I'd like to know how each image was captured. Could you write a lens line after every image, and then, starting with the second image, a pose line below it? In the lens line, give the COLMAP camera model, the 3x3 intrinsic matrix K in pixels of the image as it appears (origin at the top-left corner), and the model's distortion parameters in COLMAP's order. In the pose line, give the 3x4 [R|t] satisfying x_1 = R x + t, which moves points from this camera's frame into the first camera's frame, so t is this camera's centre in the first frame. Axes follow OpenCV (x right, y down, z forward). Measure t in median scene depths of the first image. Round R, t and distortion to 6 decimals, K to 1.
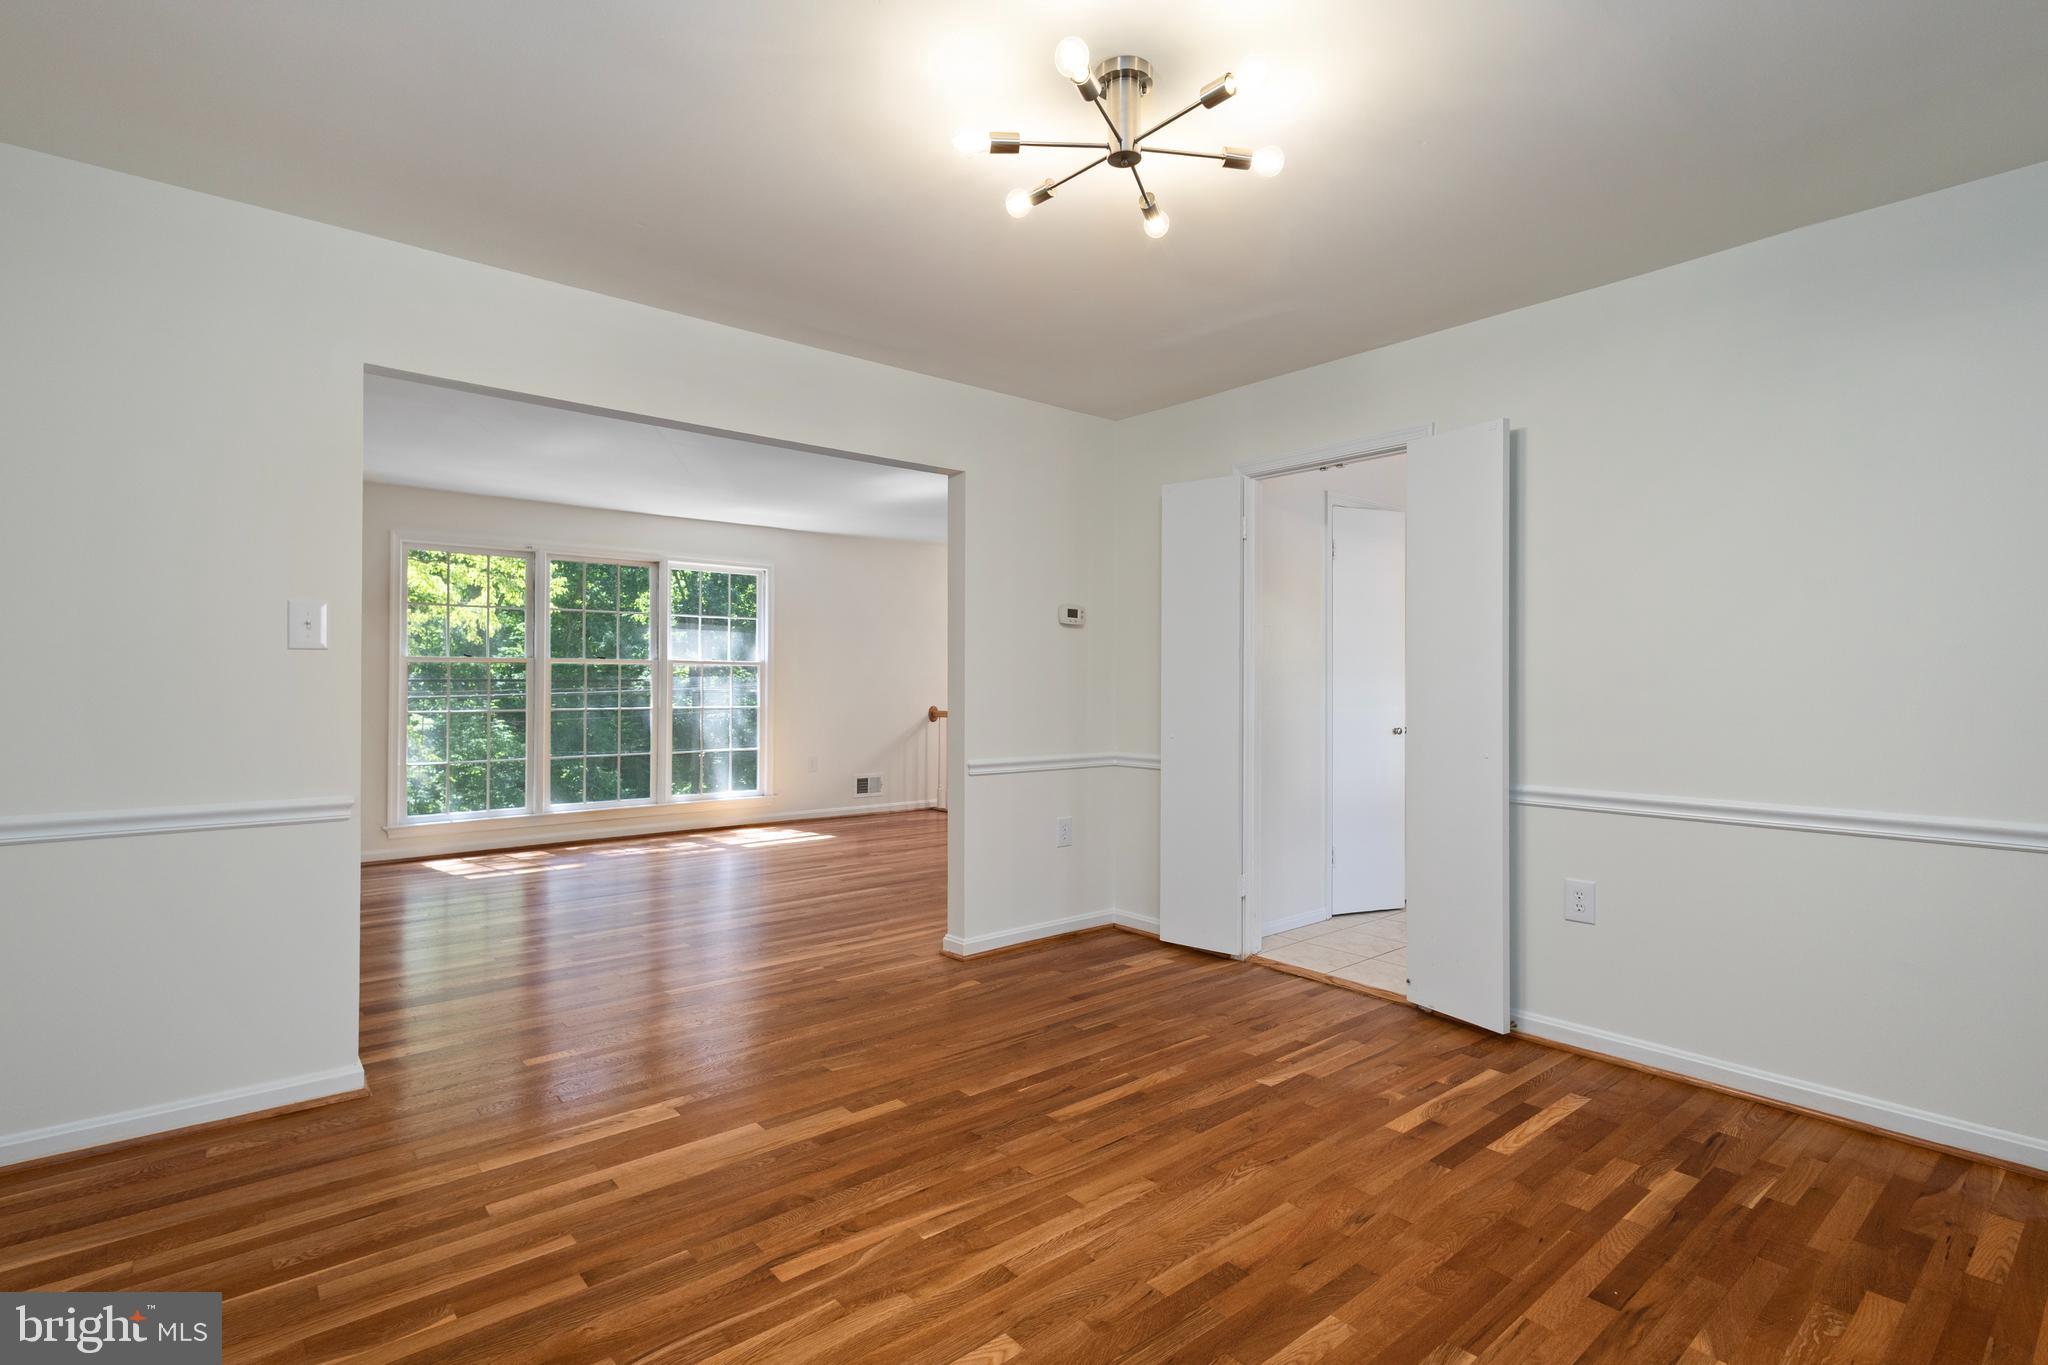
lens RADIAL K [[971.8, 0, 1013.1], [0, 971.8, 679.7], [0, 0, 1]] dist [0.011945, -0.002786]
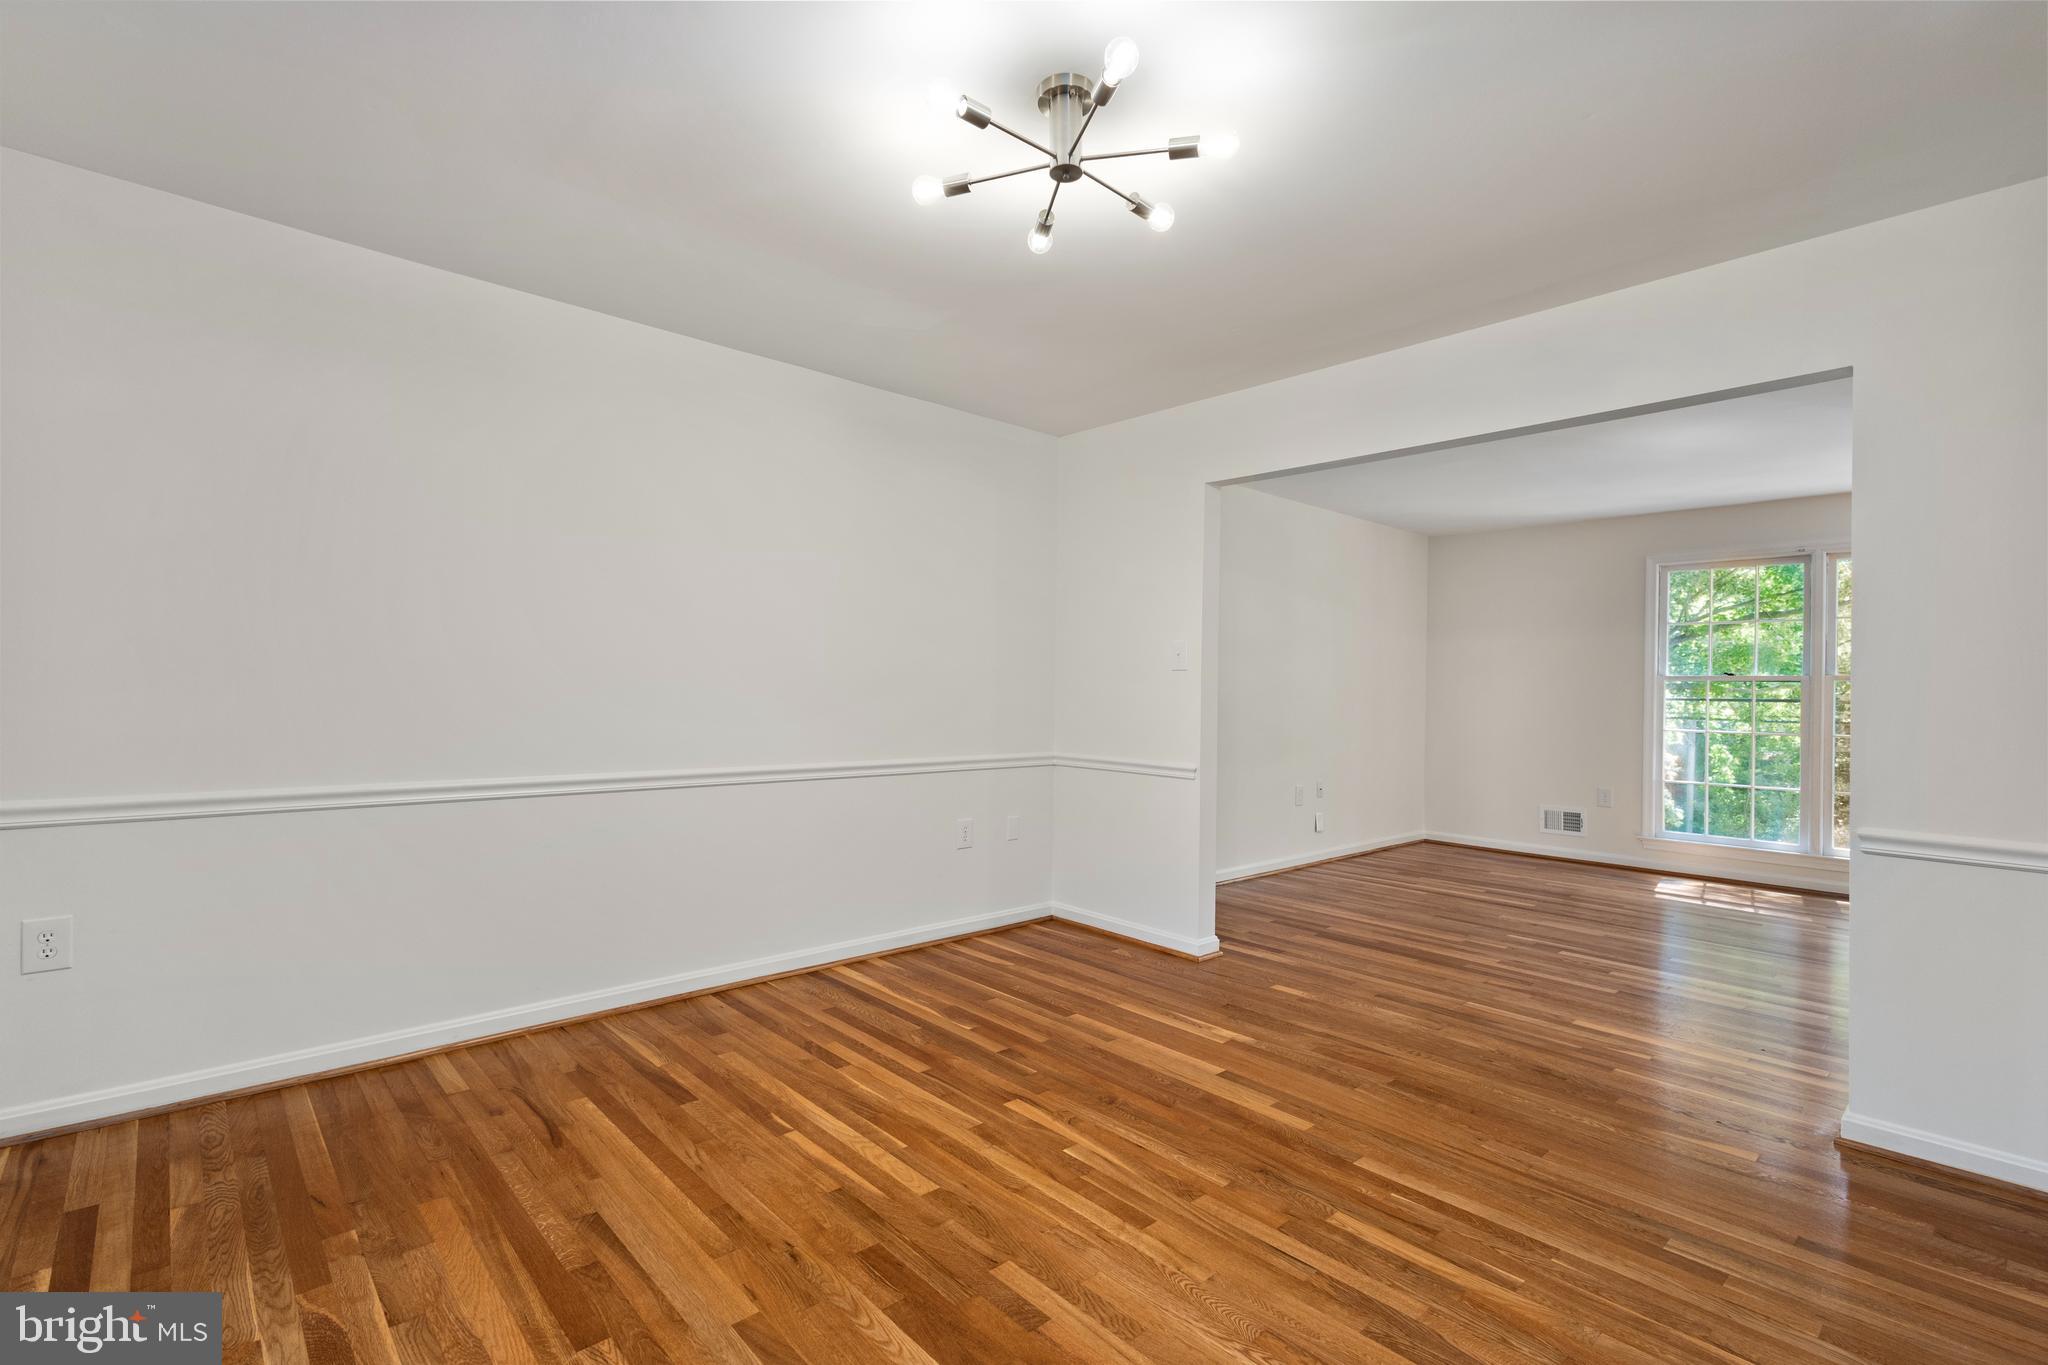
lens RADIAL K [[942.8, 0, 1033.0], [0, 942.8, 686.2], [0, 0, 1]] dist [0.009082, -0.002168]
pose [[0.043641, -0.006532, -0.999026, 0.902718], [-0.014011, 0.999876, -0.007150, 0.014659], [0.998949, 0.014309, 0.043544, 0.771593]]
